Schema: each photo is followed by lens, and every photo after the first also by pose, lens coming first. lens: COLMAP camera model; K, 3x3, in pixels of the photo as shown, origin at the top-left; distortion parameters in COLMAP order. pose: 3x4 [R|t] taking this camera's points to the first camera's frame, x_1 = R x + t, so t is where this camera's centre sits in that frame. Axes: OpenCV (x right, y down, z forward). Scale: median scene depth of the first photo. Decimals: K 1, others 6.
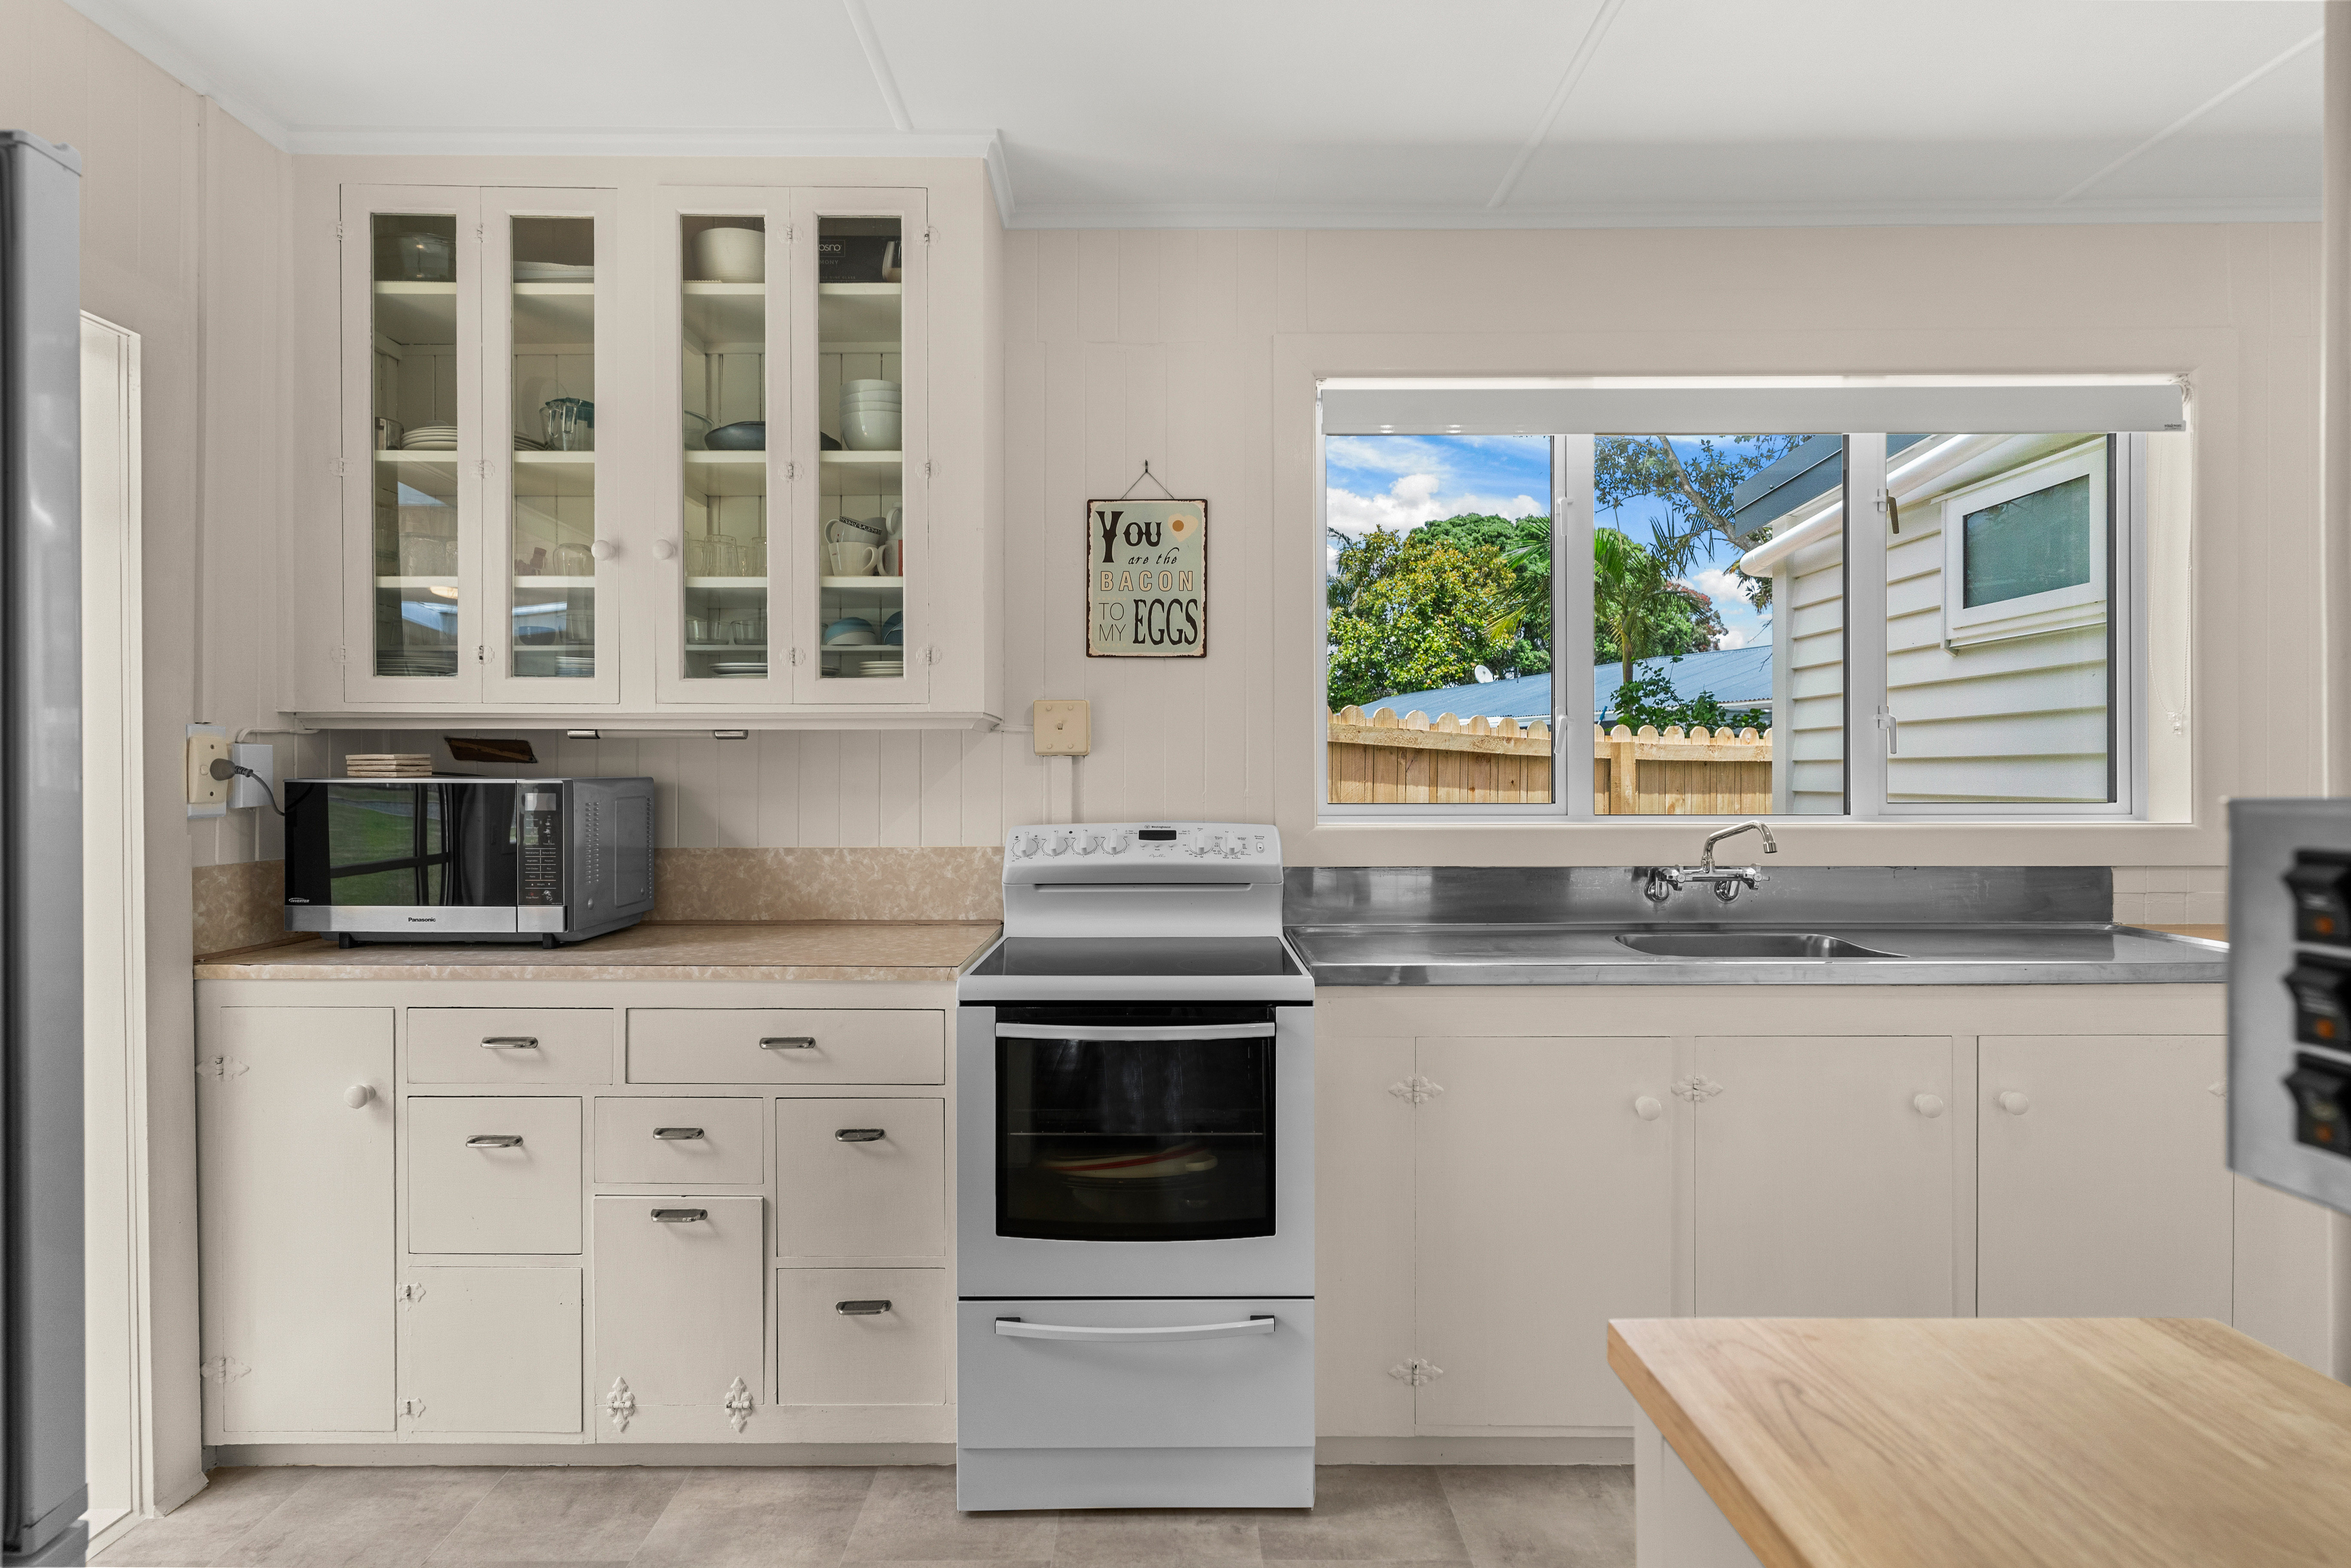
lens RADIAL K [[1137.6, 0, 1174.1], [0, 1137.6, 779.4], [0, 0, 1]] dist [-0.002421, 0.000312]
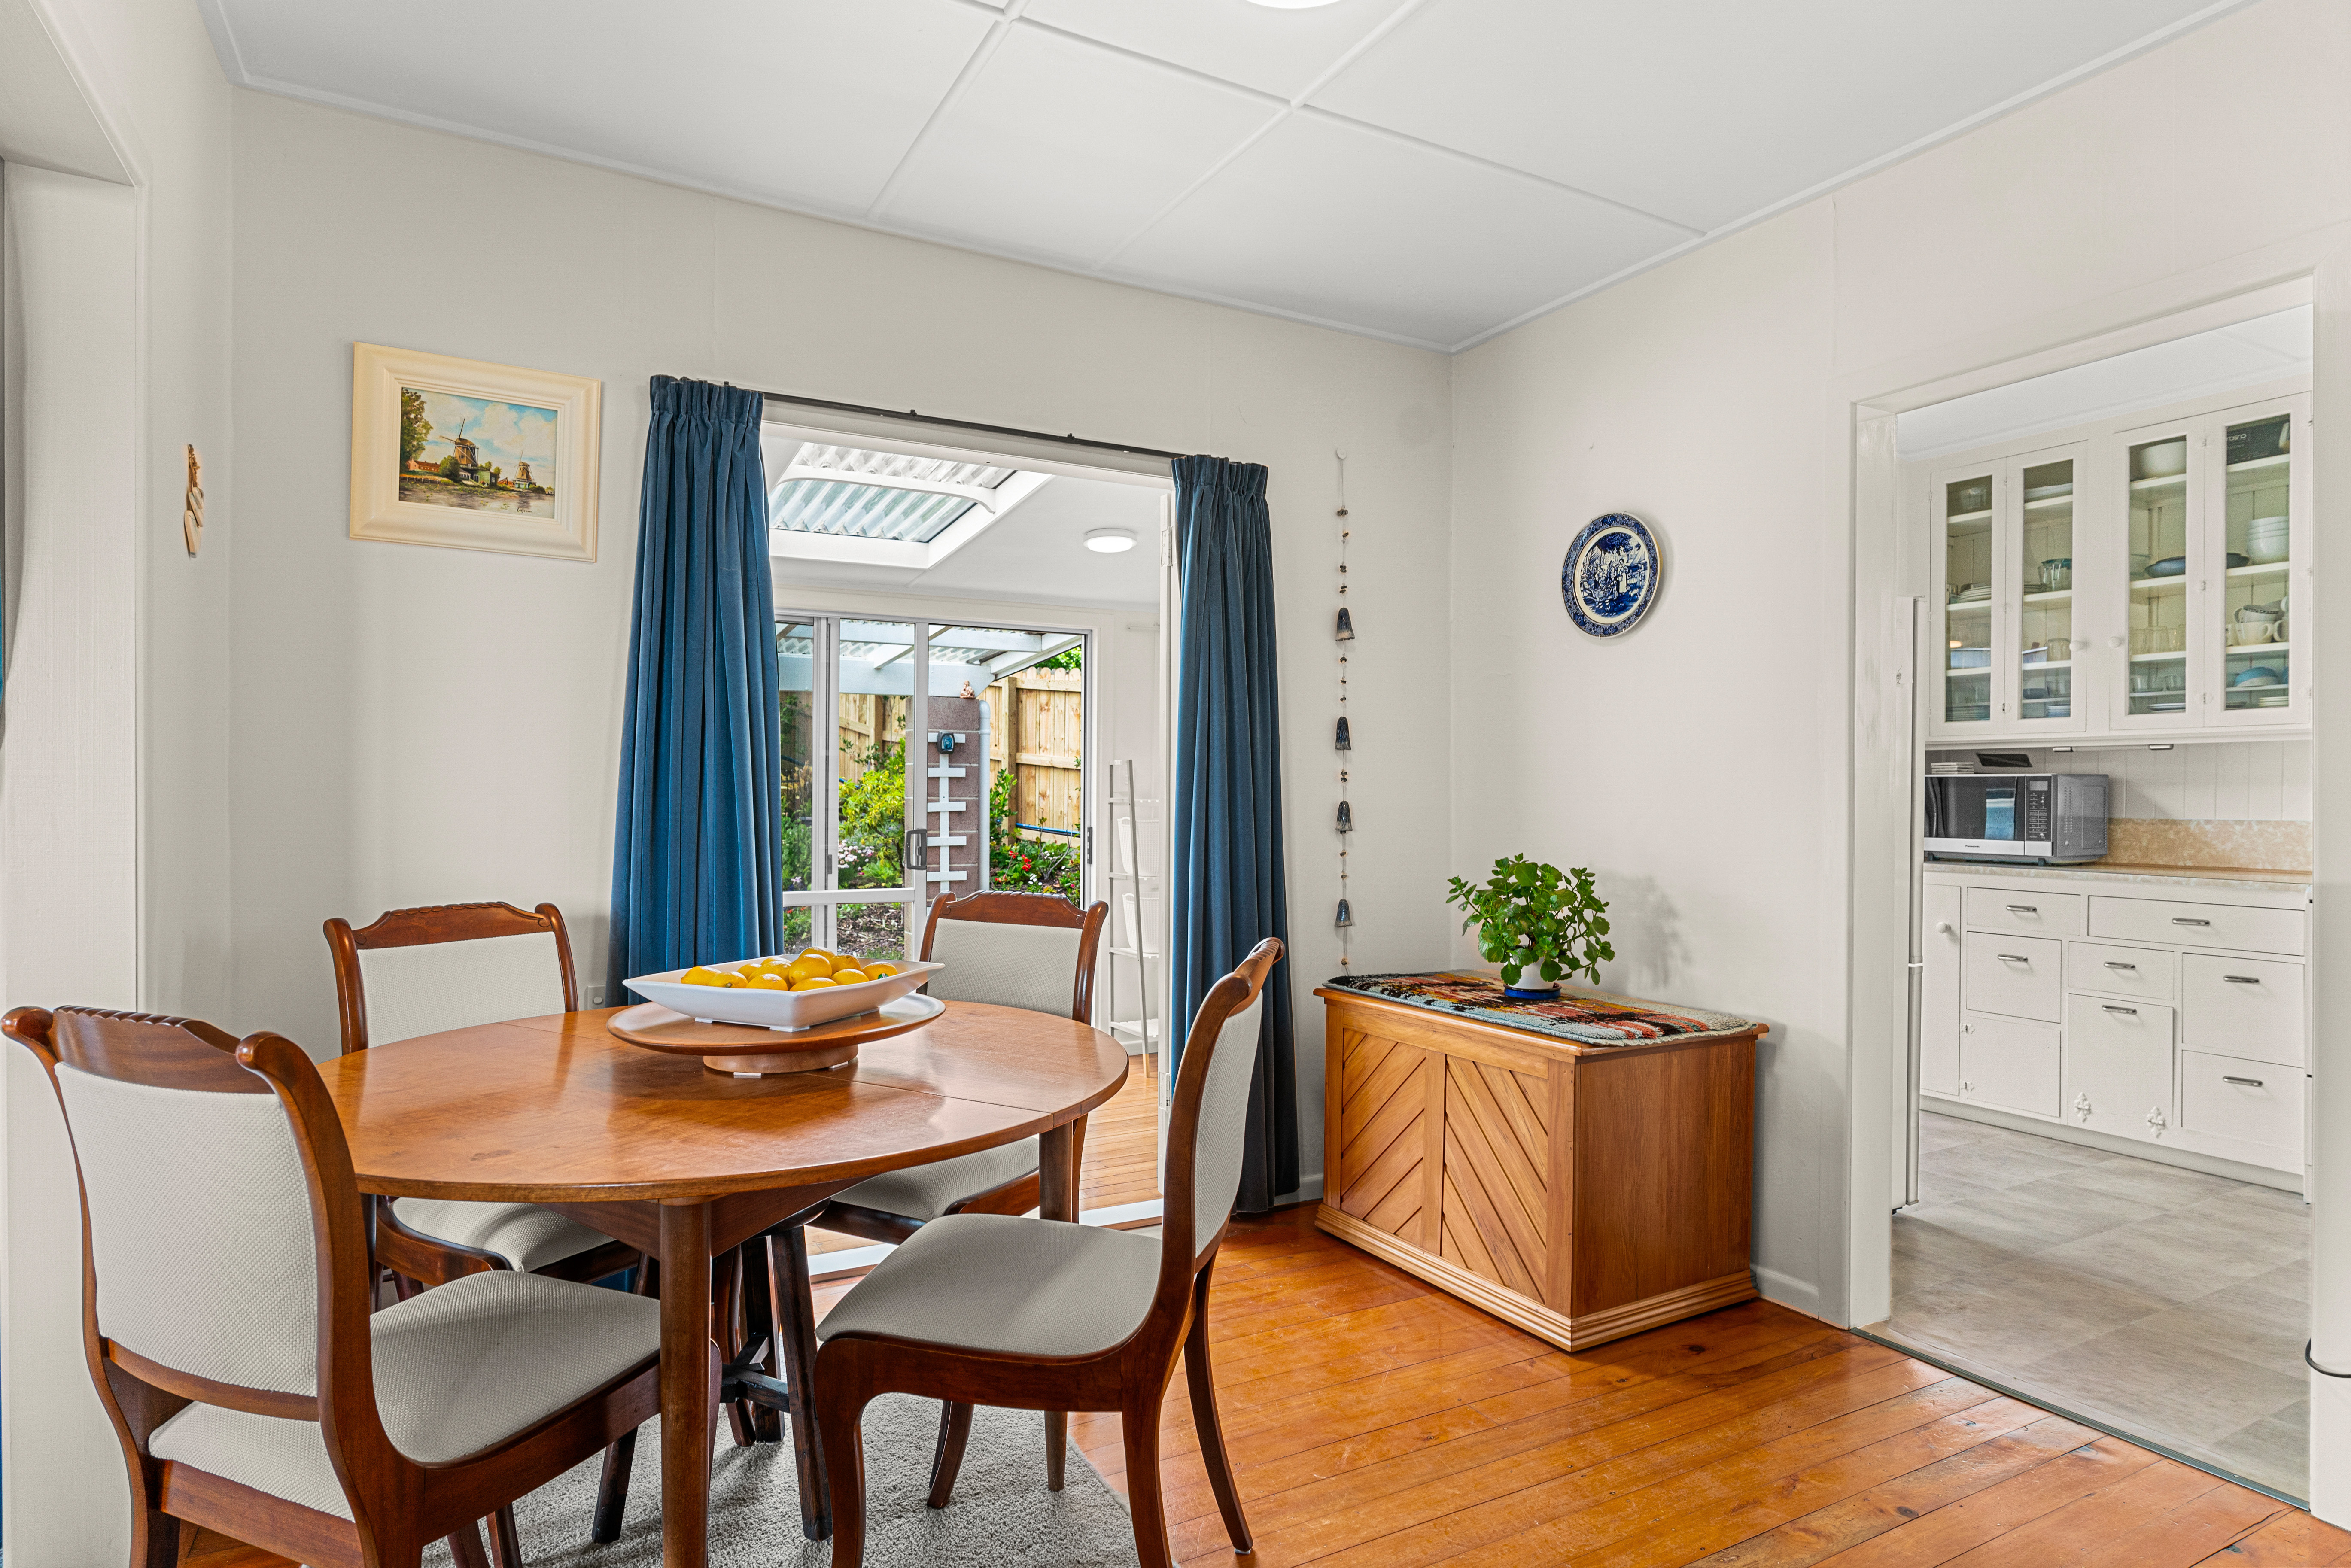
lens RADIAL K [[1271.8, 0, 1175.0], [0, 1271.8, 791.2], [0, 0, 1]] dist [-0.001743, 0.004676]
pose [[0.475122, 0.004829, -0.879907, 0.568455], [-0.011188, 0.999937, -0.000554, 0.042840], [0.879849, 0.010107, 0.475146, -1.160537]]
